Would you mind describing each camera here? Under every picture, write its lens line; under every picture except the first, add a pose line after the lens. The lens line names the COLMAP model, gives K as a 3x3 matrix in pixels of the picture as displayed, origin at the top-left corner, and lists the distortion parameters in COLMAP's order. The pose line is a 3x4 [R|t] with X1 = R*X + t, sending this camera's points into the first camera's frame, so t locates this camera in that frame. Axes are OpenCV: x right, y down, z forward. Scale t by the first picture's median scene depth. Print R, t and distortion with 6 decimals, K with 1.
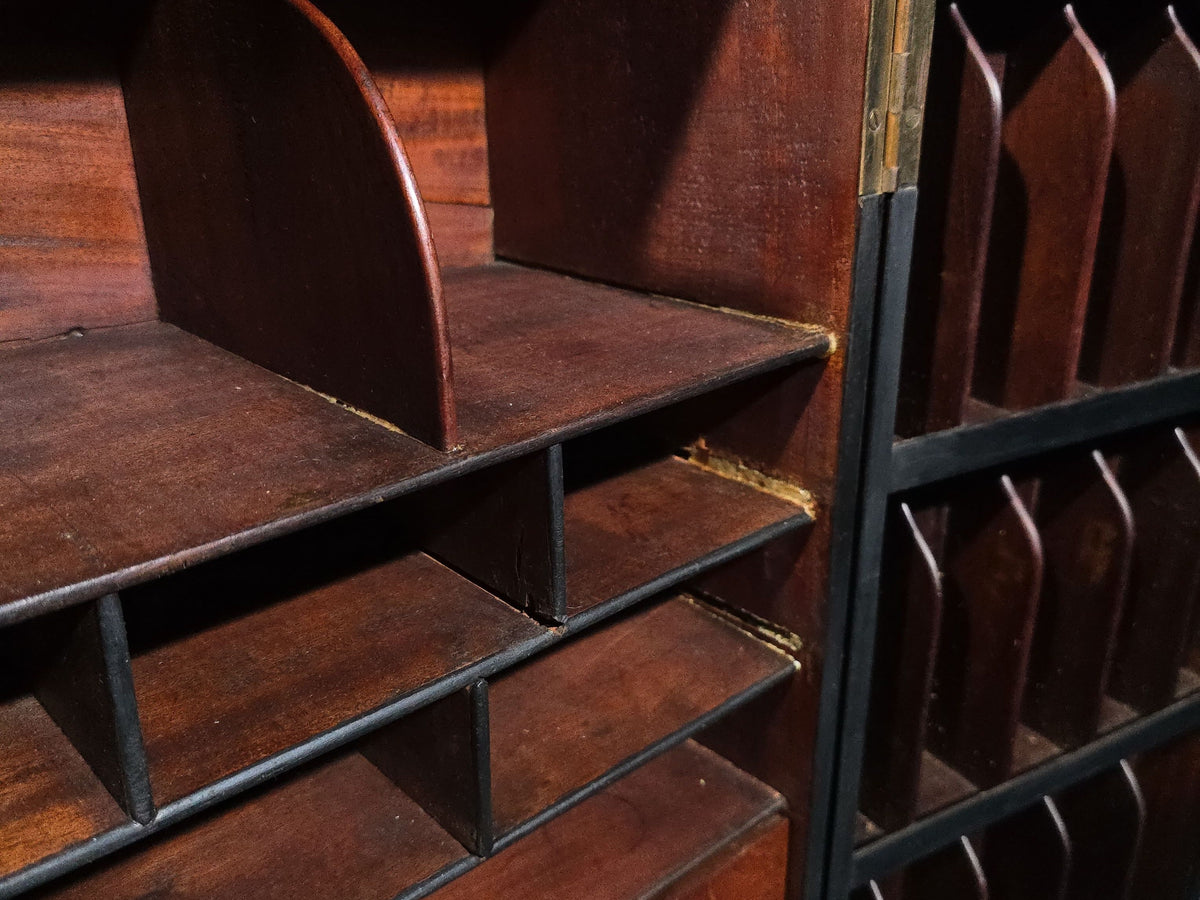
lens RADIAL K [[1065.8, 0, 593.2], [0, 1065.8, 450.1], [0, 0, 1]] dist [0.073968, -0.114274]
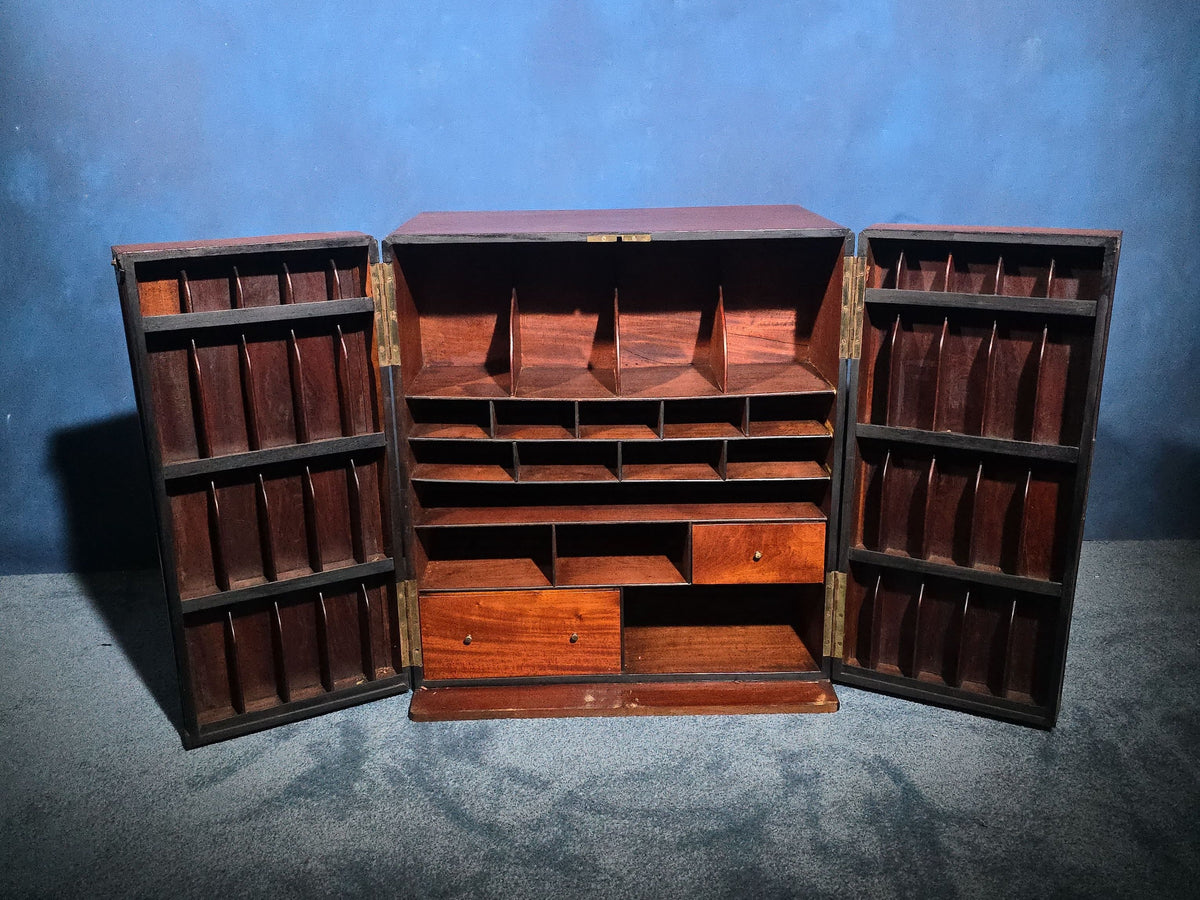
lens RADIAL K [[1065.8, 0, 605.5], [0, 1065.8, 456.7], [0, 0, 1]] dist [0.073968, -0.114274]
pose [[0.745377, 0.196039, -0.637167, 2.373121], [-0.228519, 0.973012, 0.032041, 0.225883], [0.626252, 0.121722, 0.770060, -2.845002]]
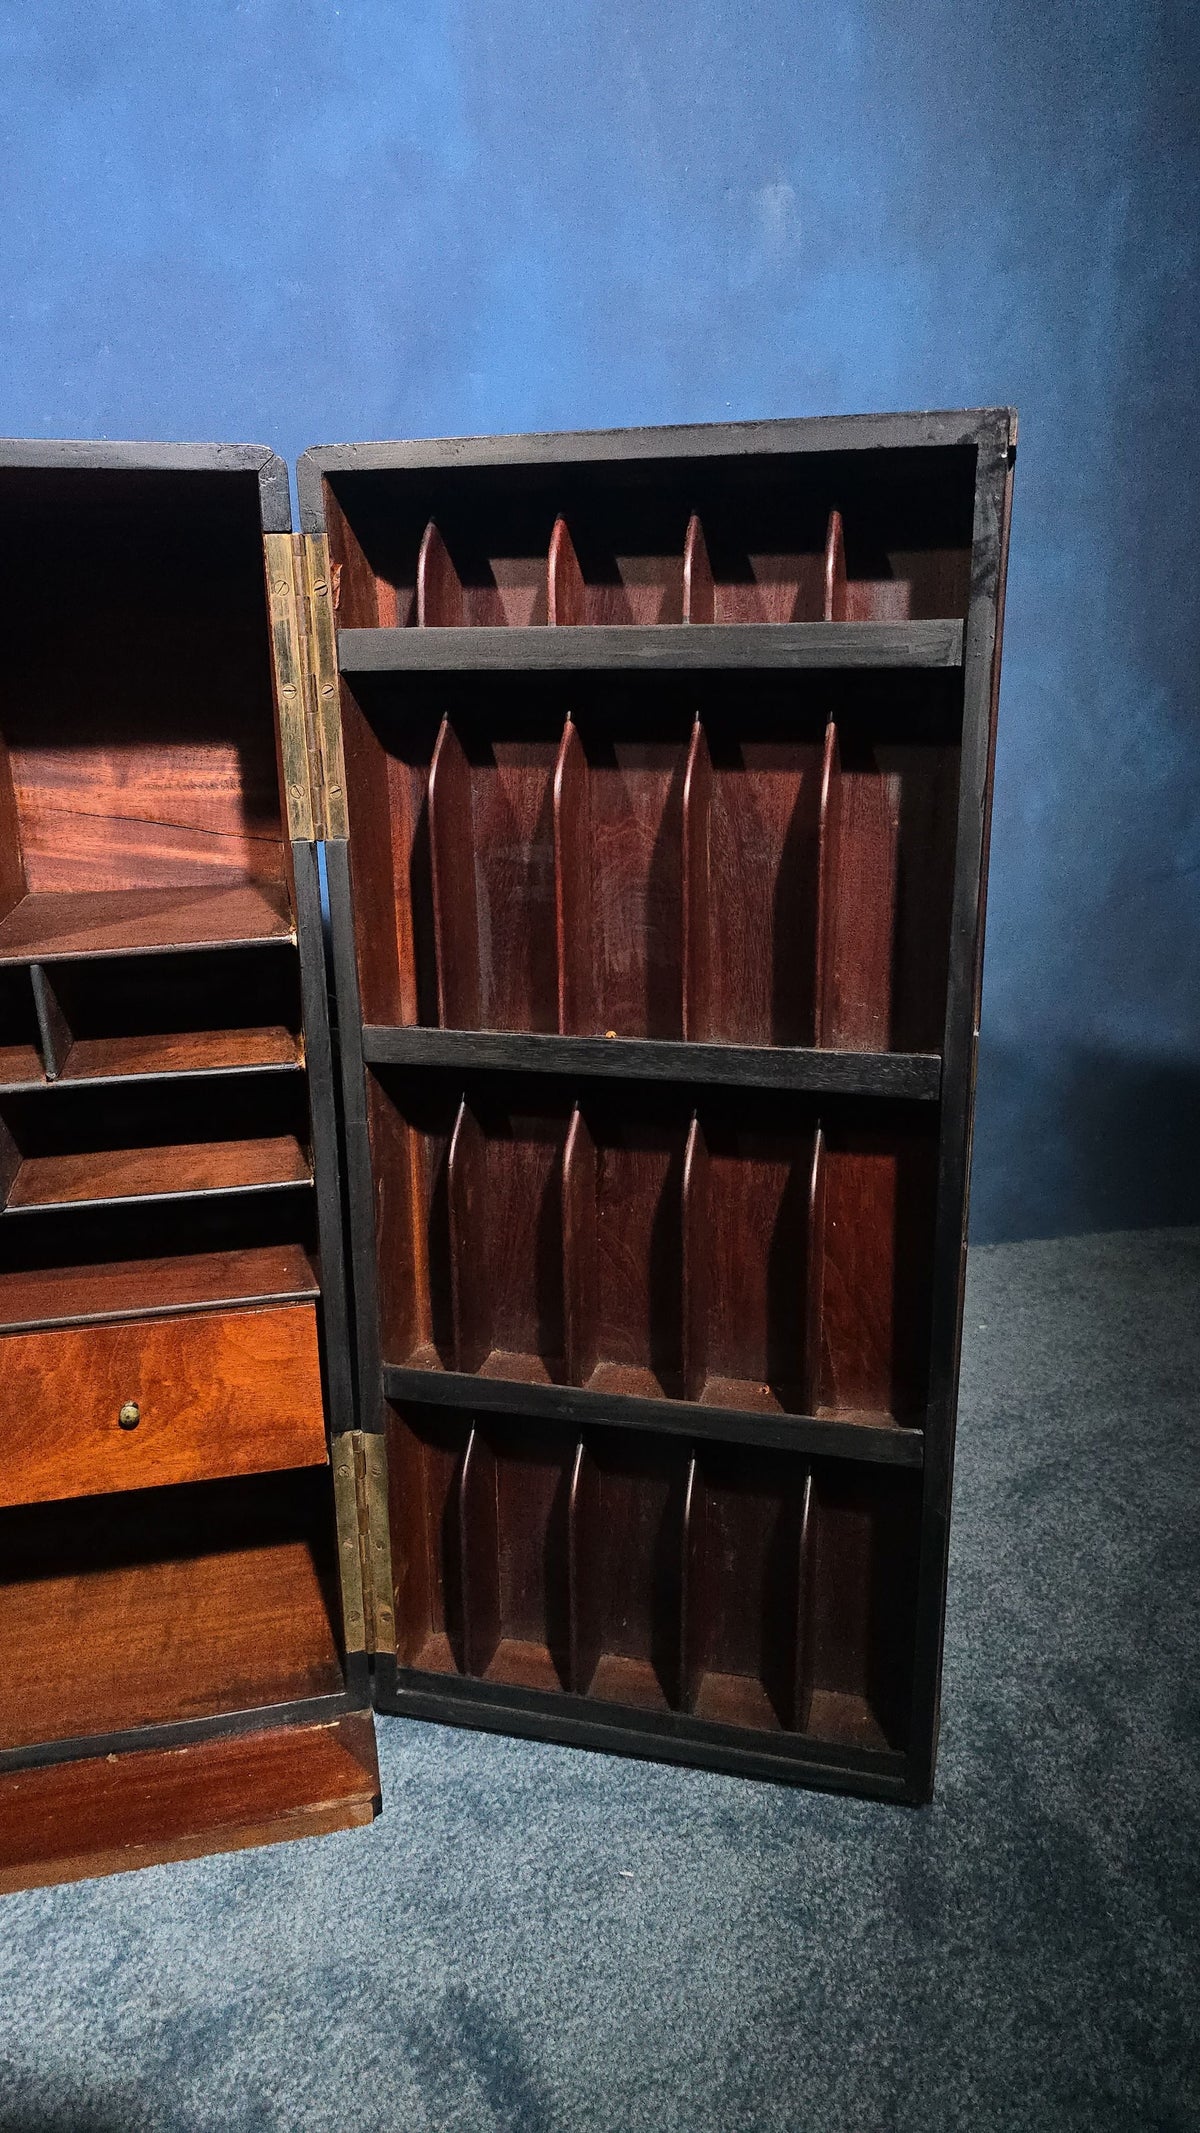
lens RADIAL K [[1408.6, 0, 625.0], [0, 1408.6, 1061.7], [0, 0, 1]] dist [0.037302, -0.046762]
pose [[0.872198, 0.126379, -0.472546, 1.640692], [-0.168107, 0.984650, -0.046945, 0.083277], [0.459359, 0.120384, 0.880055, -0.482144]]
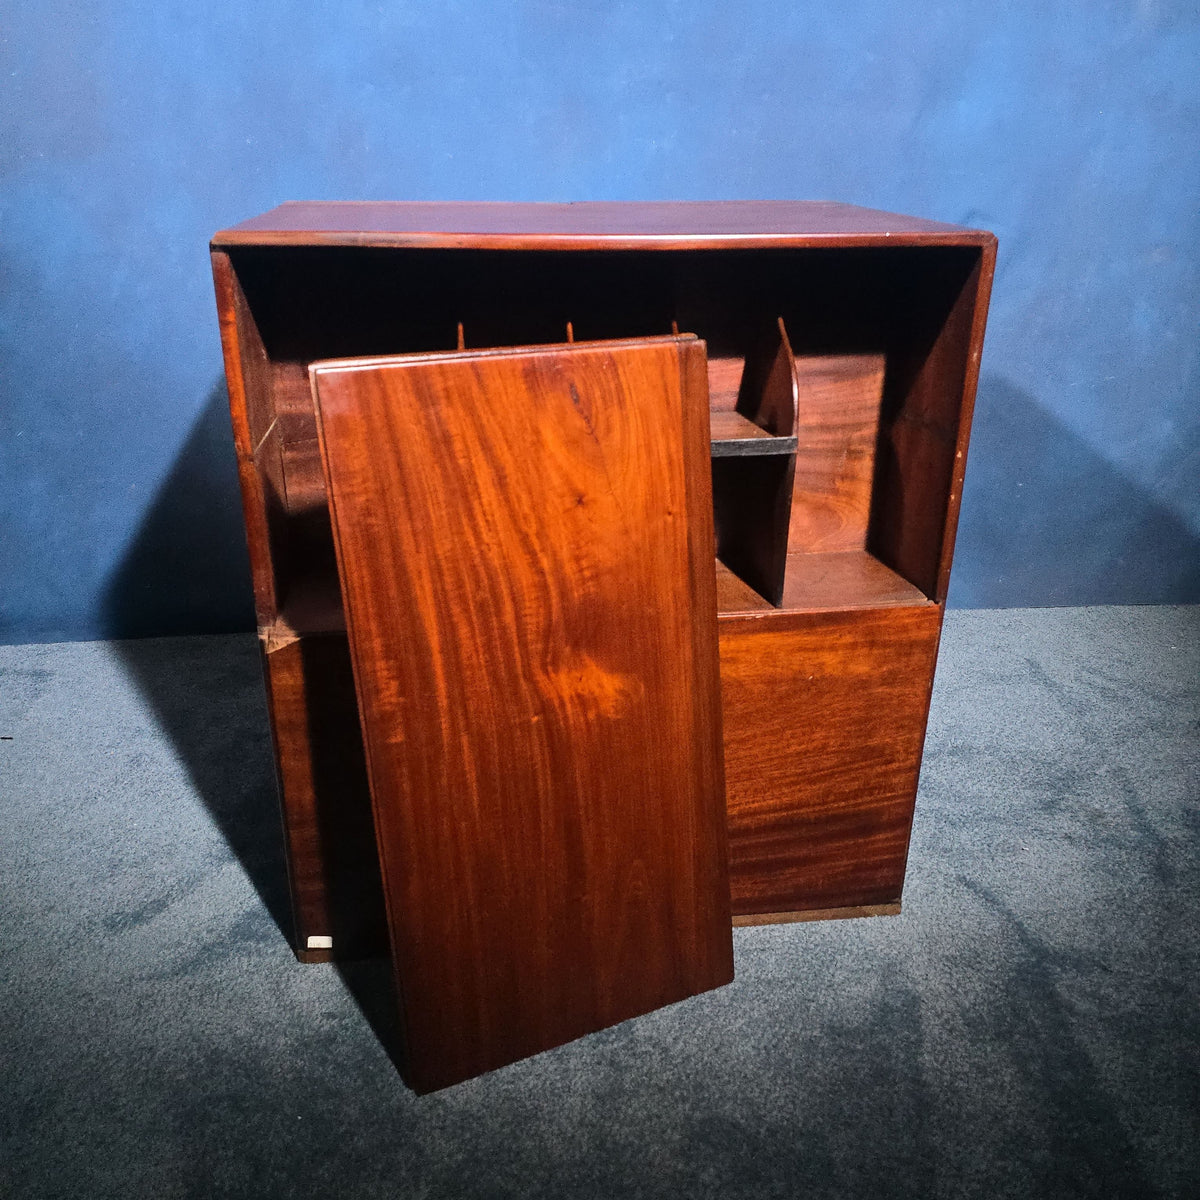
lens RADIAL K [[1060.0, 0, 598.4], [0, 1060.0, 609.5], [0, 0, 1]] dist [0.038979, -0.051207]
pose [[0.770746, 0.256127, -0.583395, 1.584007], [-0.231671, 0.965627, 0.117868, 0.296724], [0.593531, 0.044309, 0.803590, -2.266211]]
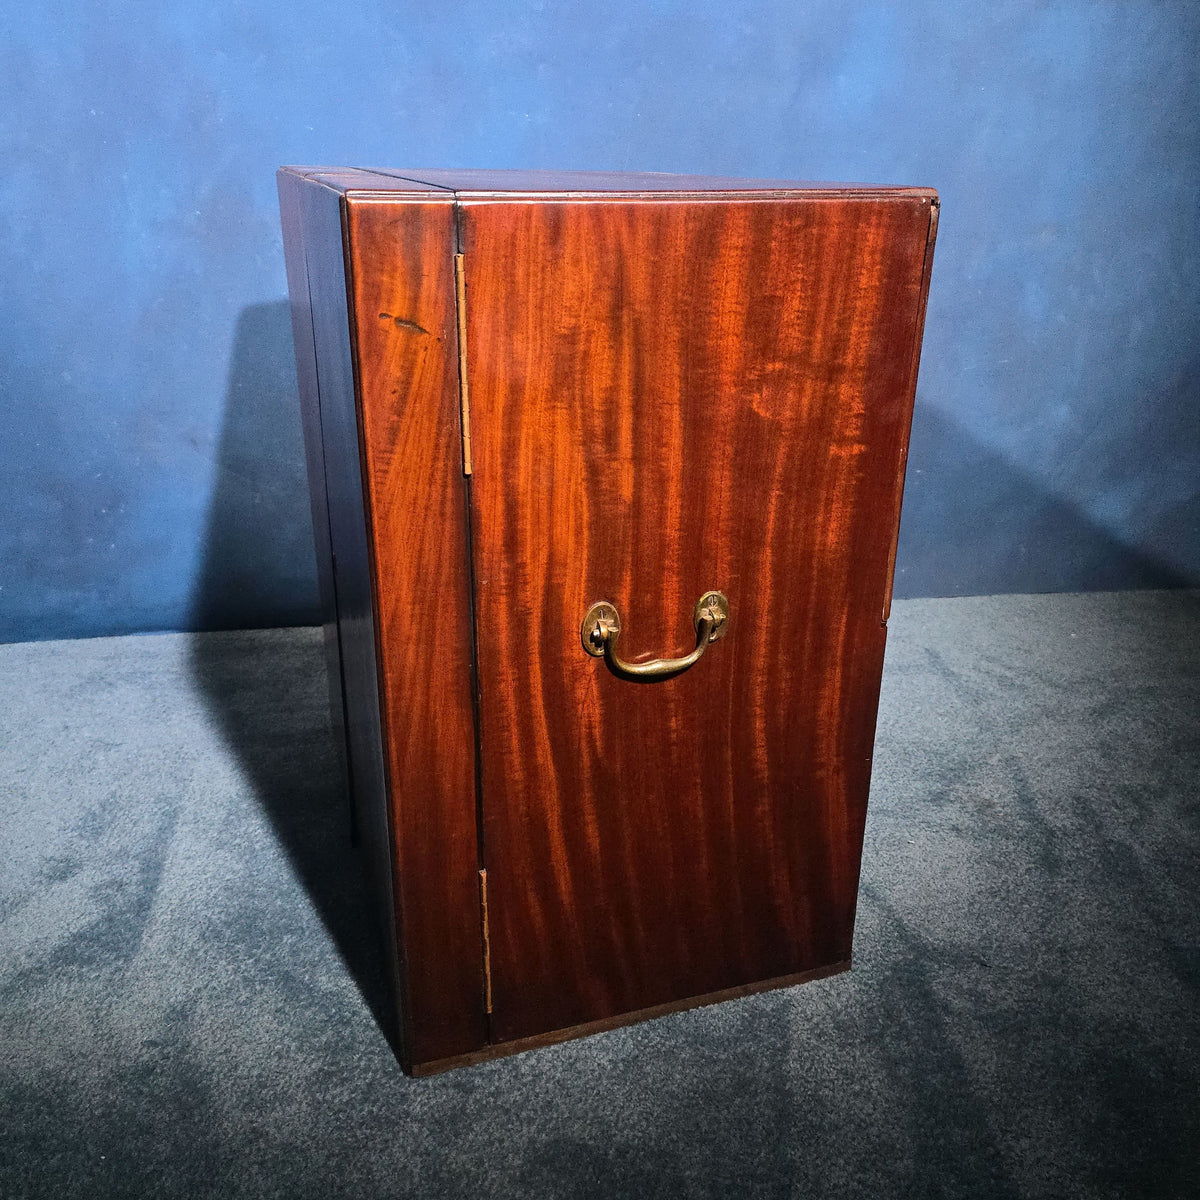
lens RADIAL K [[1060.0, 0, 604.6], [0, 1060.0, 610.9], [0, 0, 1]] dist [0.038979, -0.051207]
pose [[0.801973, 0.238245, -0.547795, 1.720223], [-0.220495, 0.970330, 0.099207, 0.314241], [0.555177, 0.041224, 0.830710, -1.944108]]
